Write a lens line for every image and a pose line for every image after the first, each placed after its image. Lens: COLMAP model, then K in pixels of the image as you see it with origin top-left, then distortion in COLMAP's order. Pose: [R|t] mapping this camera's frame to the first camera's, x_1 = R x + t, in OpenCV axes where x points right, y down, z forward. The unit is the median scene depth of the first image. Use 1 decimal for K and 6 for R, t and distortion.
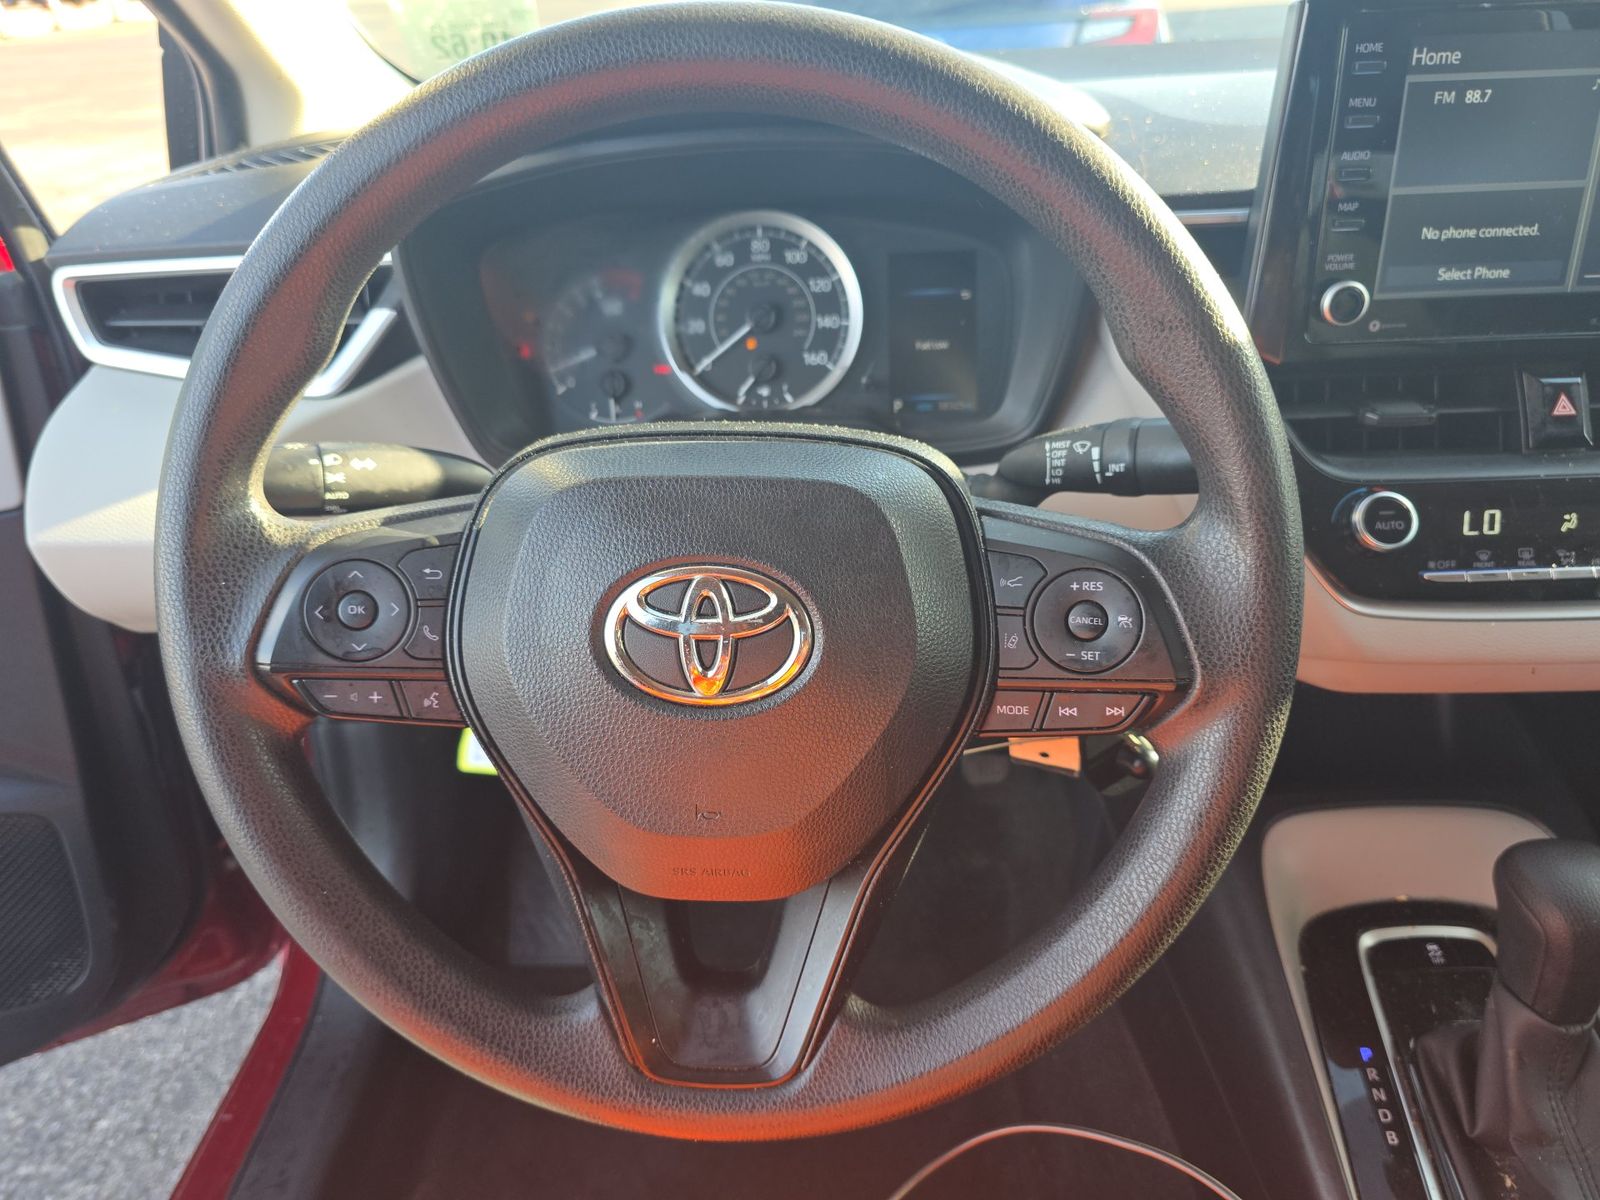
lens RADIAL K [[1071.2, 0, 799.4], [0, 1071.2, 592.1], [0, 0, 1]] dist [-0.011383, -0.005104]
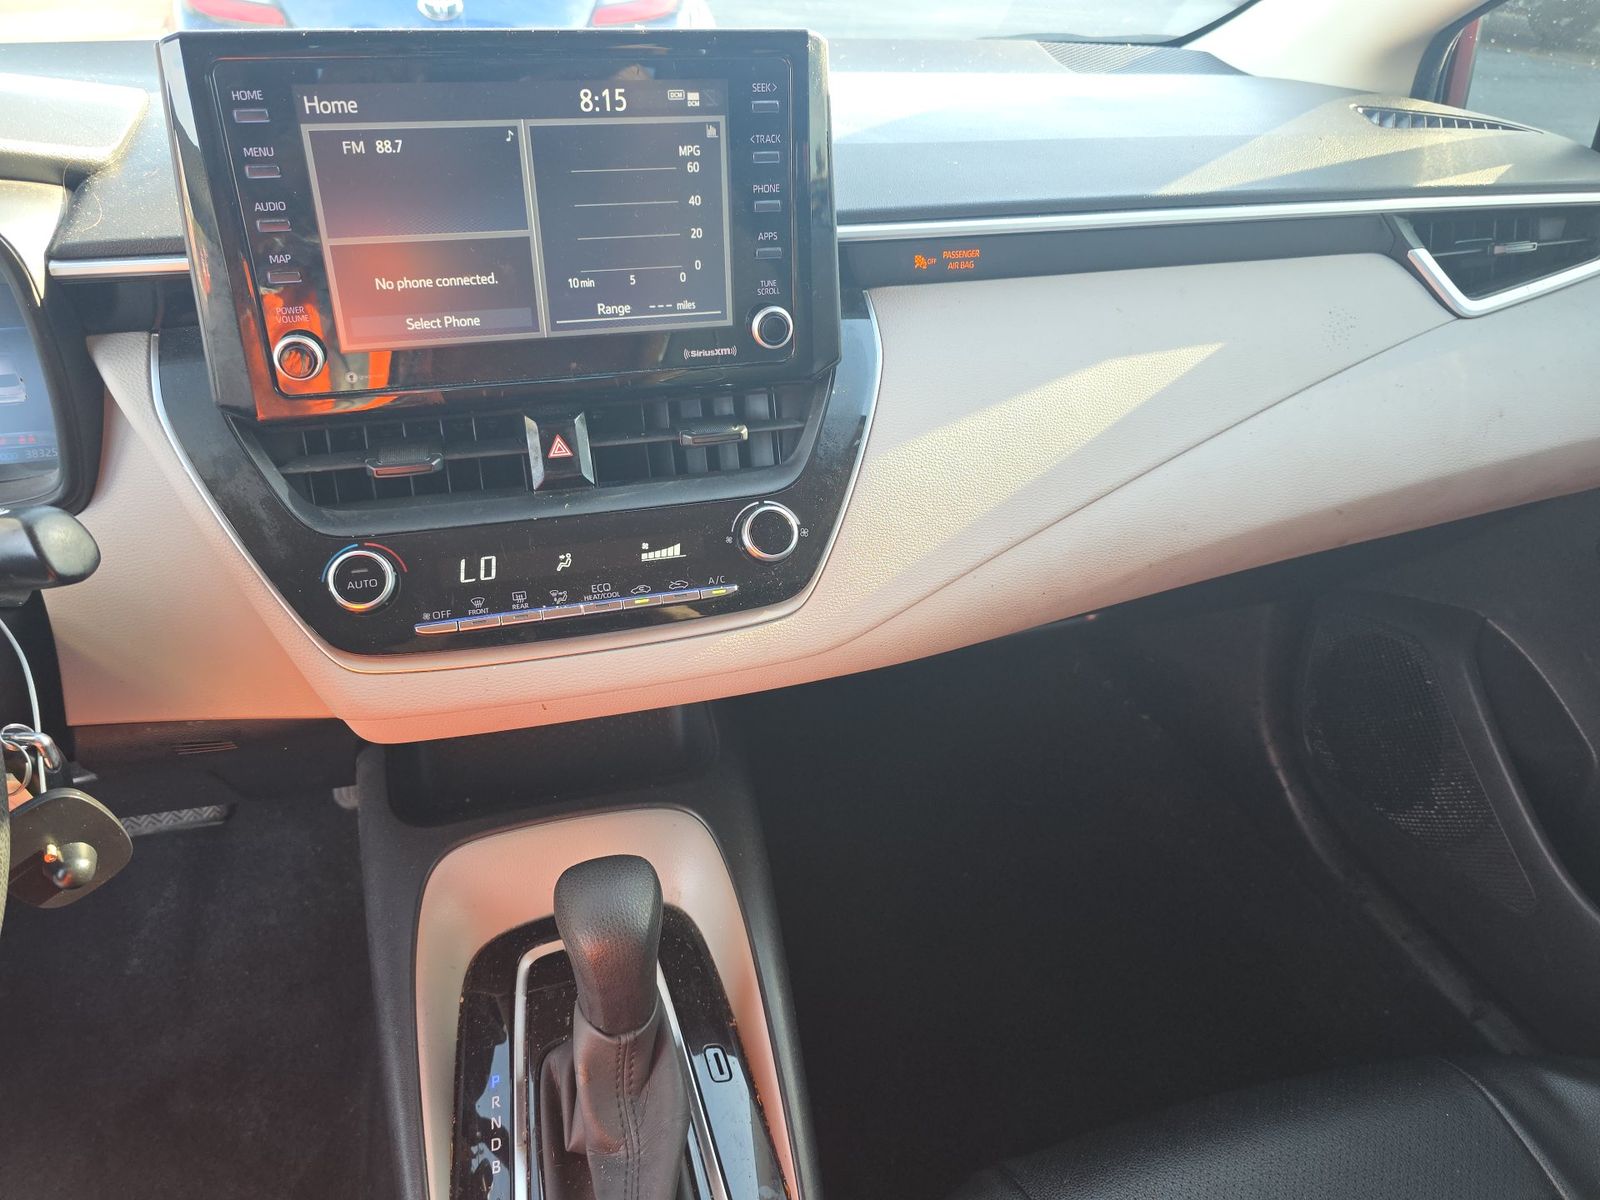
lens RADIAL K [[1071.2, 0, 798.3], [0, 1071.2, 608.5], [0, 0, 1]] dist [-0.011383, -0.005104]
pose [[0.948705, -0.099695, 0.300033, 0.626175], [0.100555, 0.994852, 0.012615, -0.011119], [-0.299746, 0.018202, 0.953845, -0.054705]]
